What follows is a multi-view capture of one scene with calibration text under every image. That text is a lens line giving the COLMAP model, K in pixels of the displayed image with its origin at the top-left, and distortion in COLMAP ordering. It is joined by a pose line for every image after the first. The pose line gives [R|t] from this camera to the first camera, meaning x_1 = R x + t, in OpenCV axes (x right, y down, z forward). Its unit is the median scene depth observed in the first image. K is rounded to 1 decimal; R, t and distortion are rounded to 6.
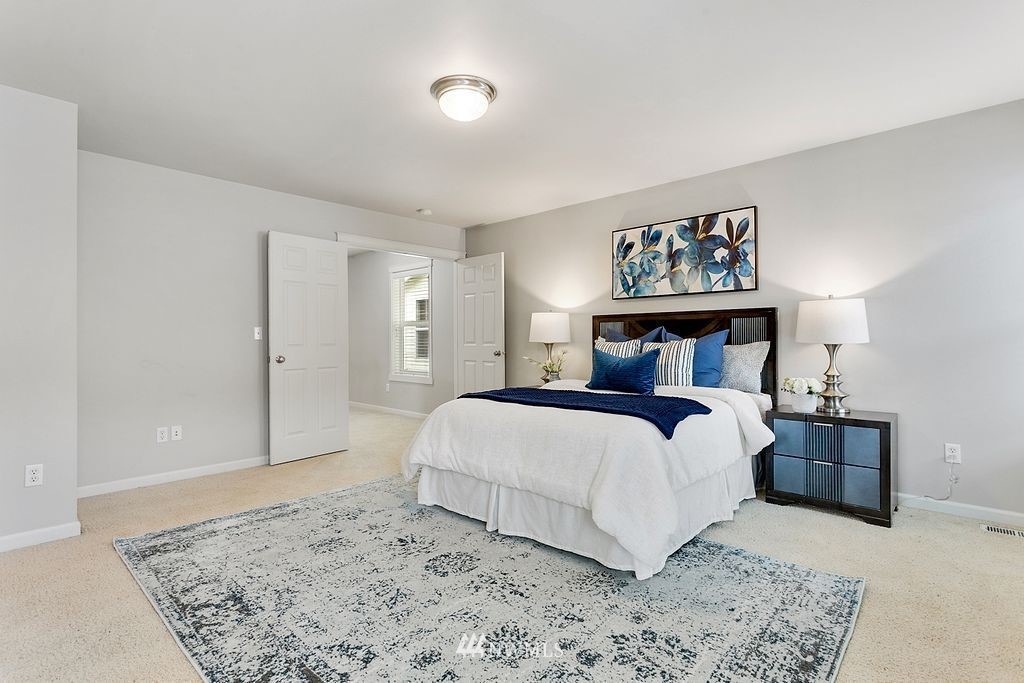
lens RADIAL K [[495.4, 0, 512.0], [0, 495.4, 341.5], [0, 0, 1]] dist [0.000715, 0.000089]
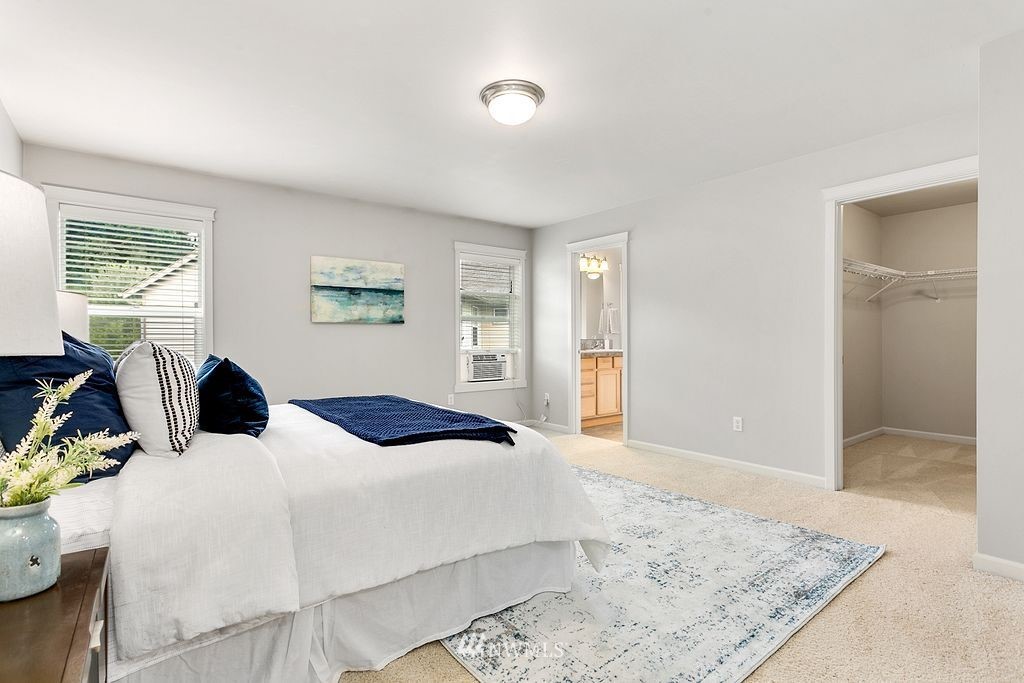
lens RADIAL K [[495.4, 0, 512.0], [0, 495.4, 341.5], [0, 0, 1]] dist [0.000715, 0.000089]
pose [[-0.987290, 0.003174, 0.158896, -0.259054], [0.003764, 0.999987, 0.003415, 0.005609], [-0.158883, 0.003969, -0.987290, 2.037633]]
